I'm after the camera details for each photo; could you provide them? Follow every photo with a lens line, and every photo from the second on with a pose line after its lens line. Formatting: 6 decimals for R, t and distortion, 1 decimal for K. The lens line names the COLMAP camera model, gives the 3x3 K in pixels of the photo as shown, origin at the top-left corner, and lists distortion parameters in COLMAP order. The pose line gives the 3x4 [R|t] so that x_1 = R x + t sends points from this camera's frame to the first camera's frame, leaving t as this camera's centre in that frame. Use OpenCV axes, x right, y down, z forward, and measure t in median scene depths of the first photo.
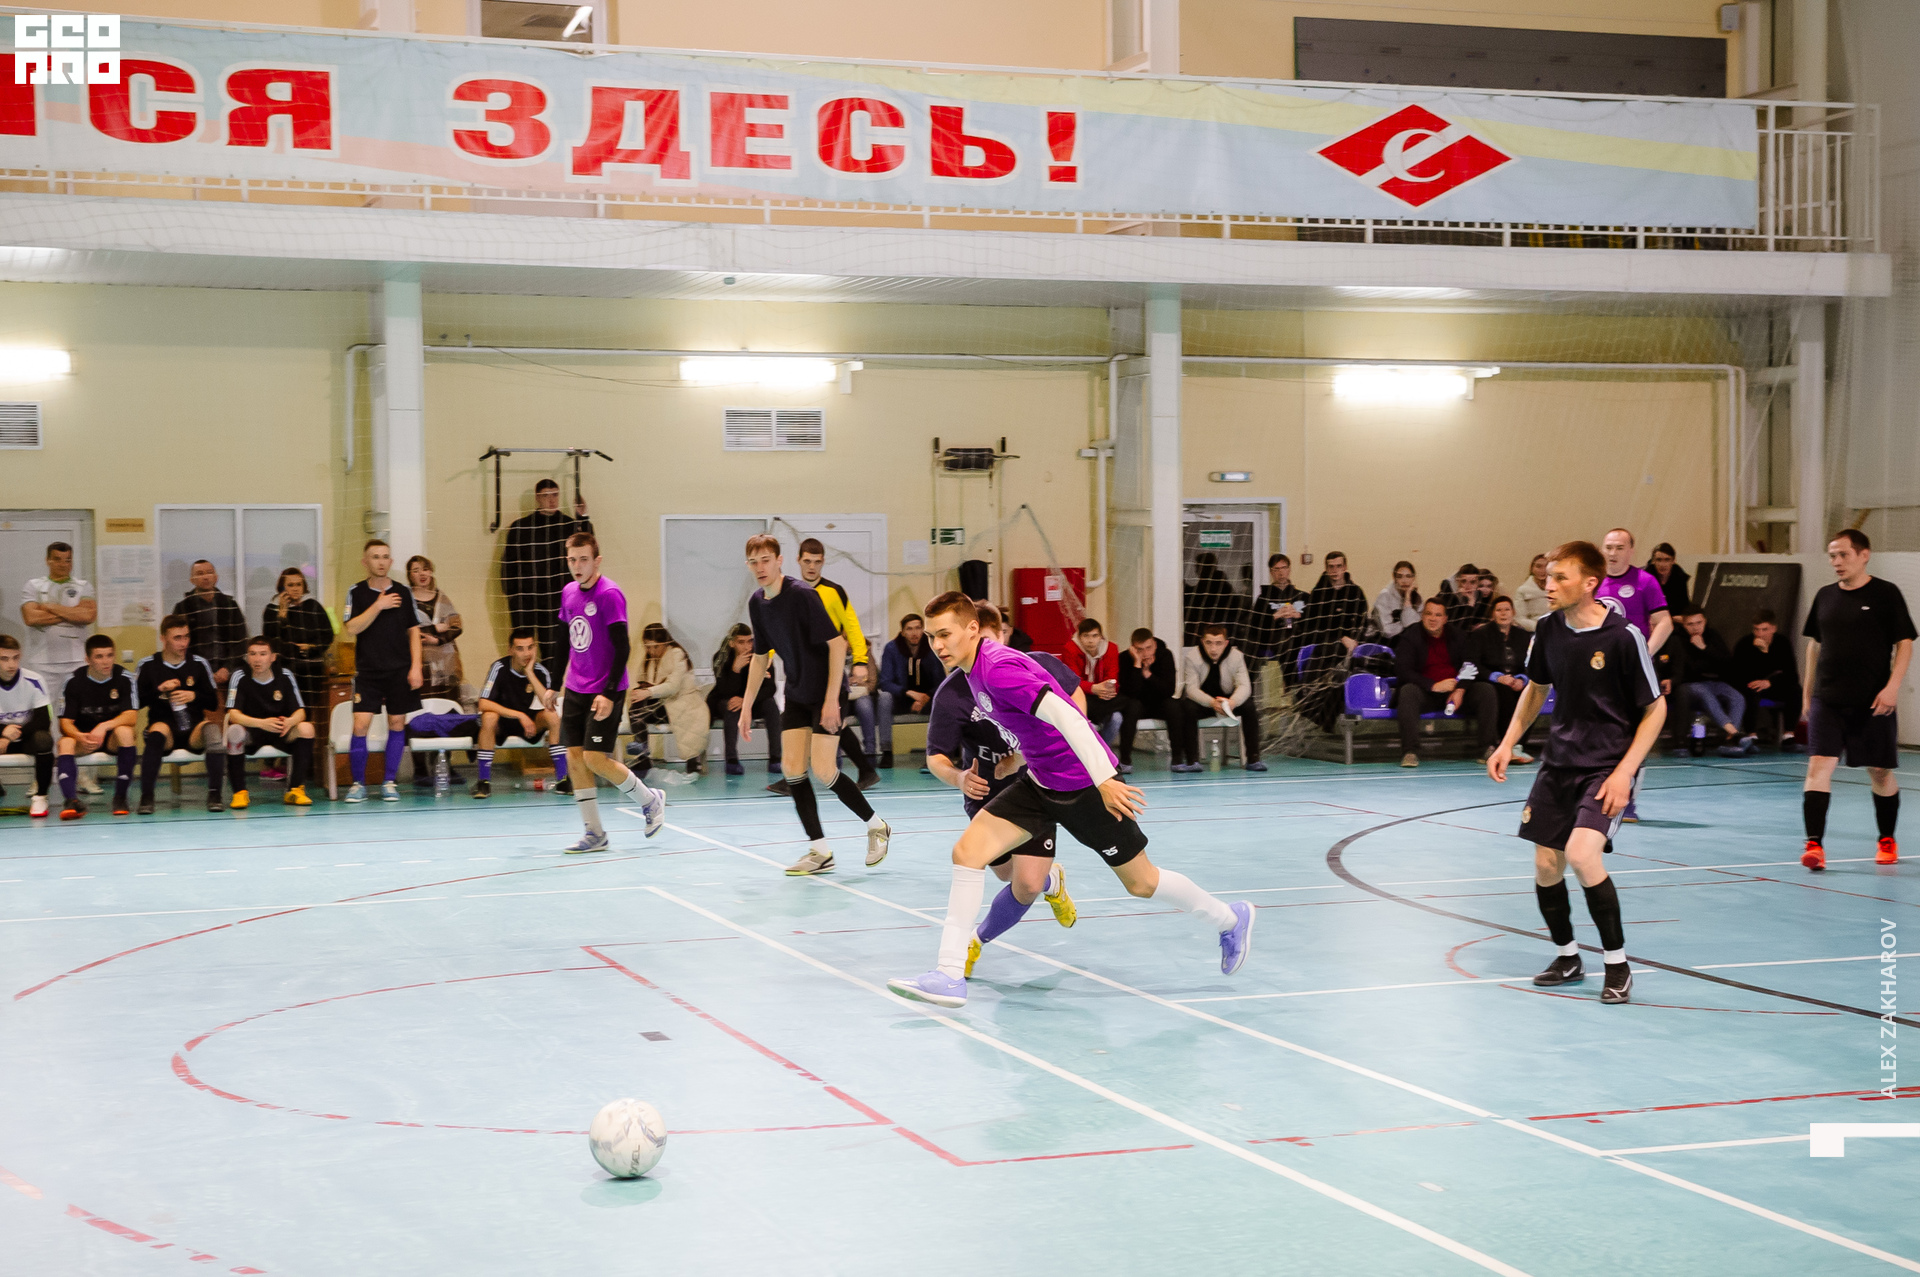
lens RADIAL K [[2944.6, 0, 1011.2], [0, 2944.6, 642.0], [0, 0, 1]] dist [0.090375, 0.122714]
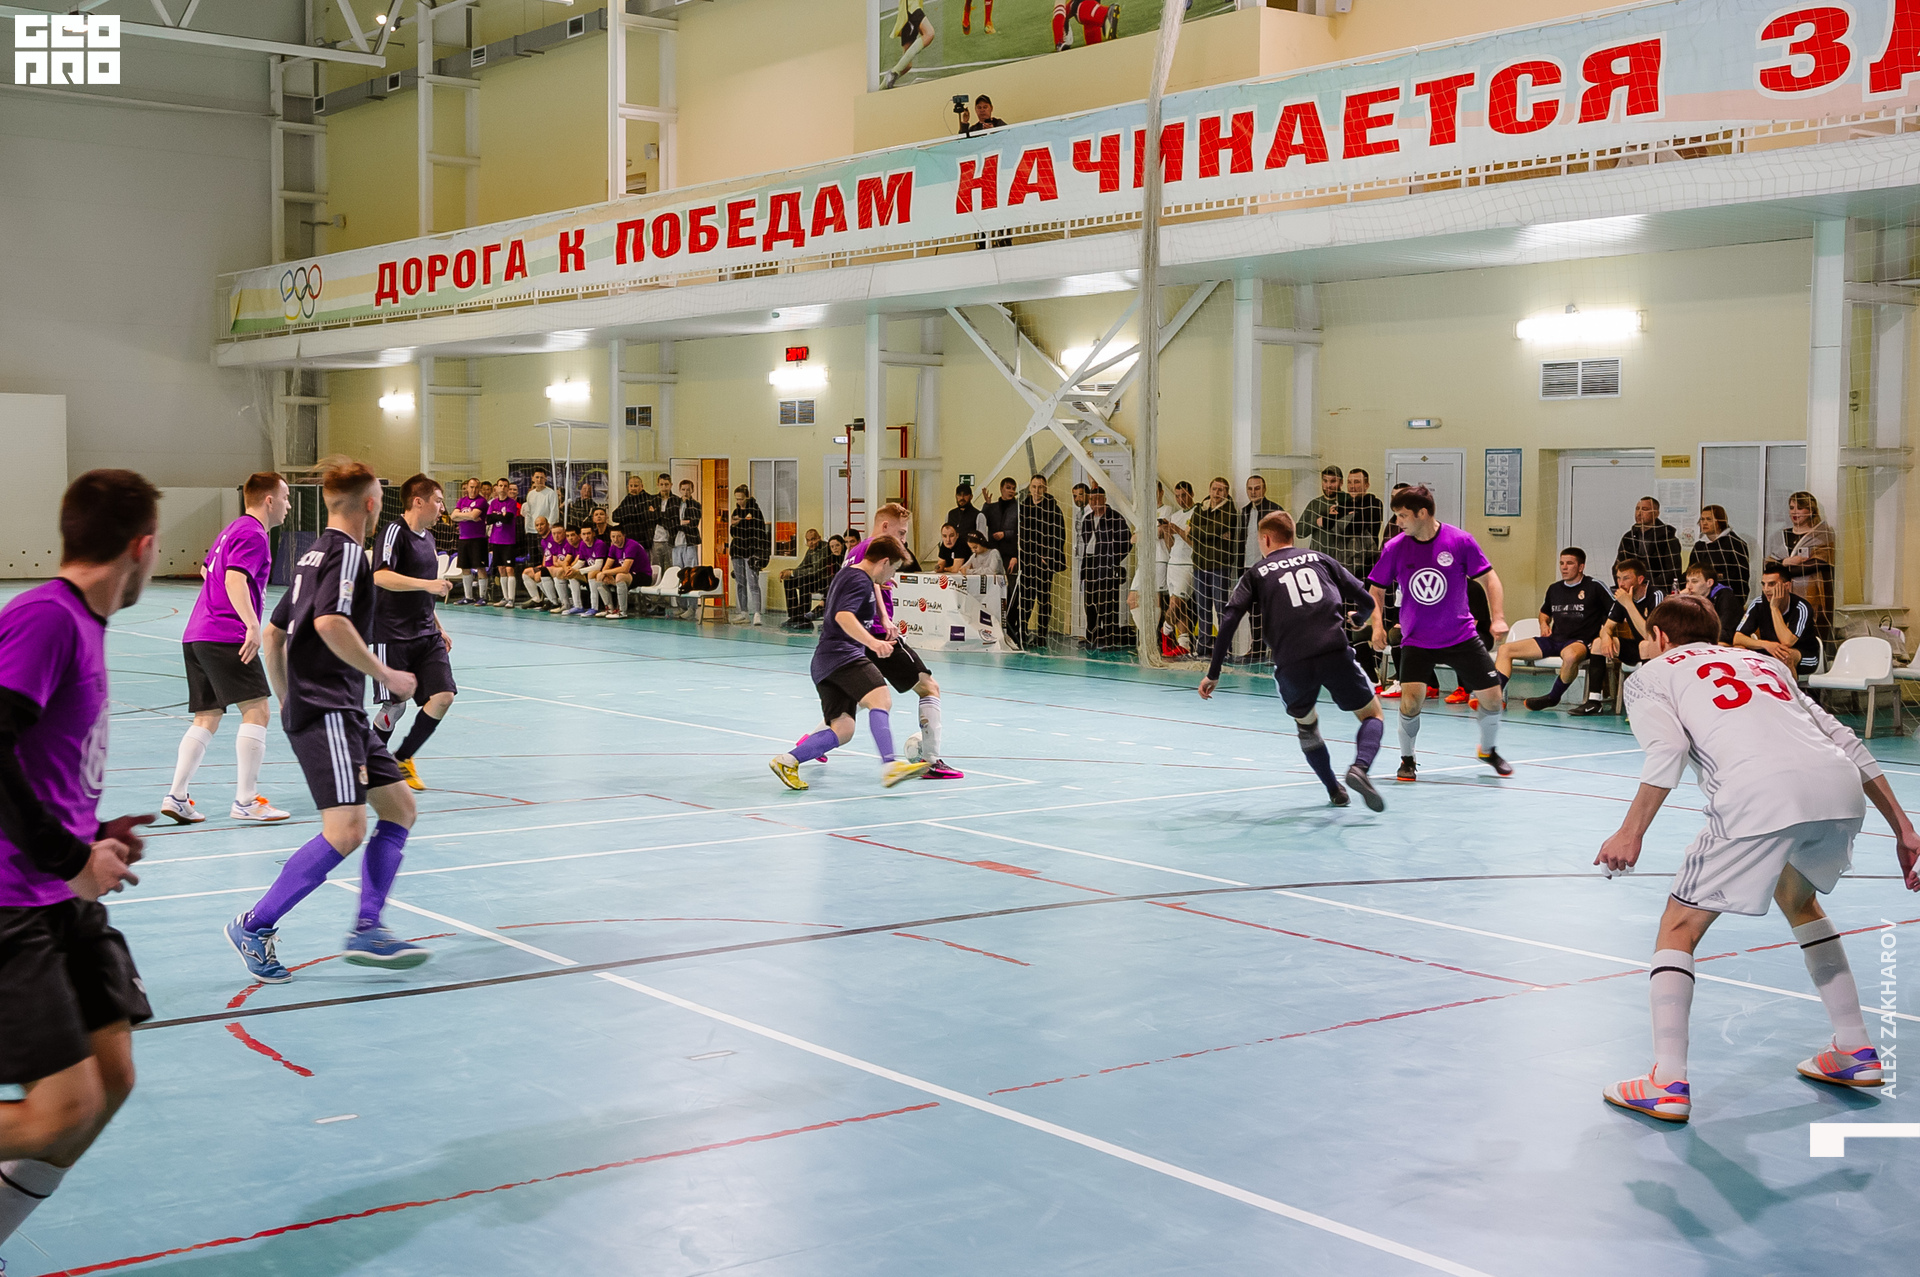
lens RADIAL K [[2307.3, 0, 958.6], [0, 2307.3, 636.1], [0, 0, 1]] dist [-0.008273, 0.208001]
pose [[0.290718, 0.073695, -0.953966, 0.502628], [-0.034874, 0.997183, 0.066405, -0.023070], [0.956173, 0.013964, 0.292470, 0.508424]]
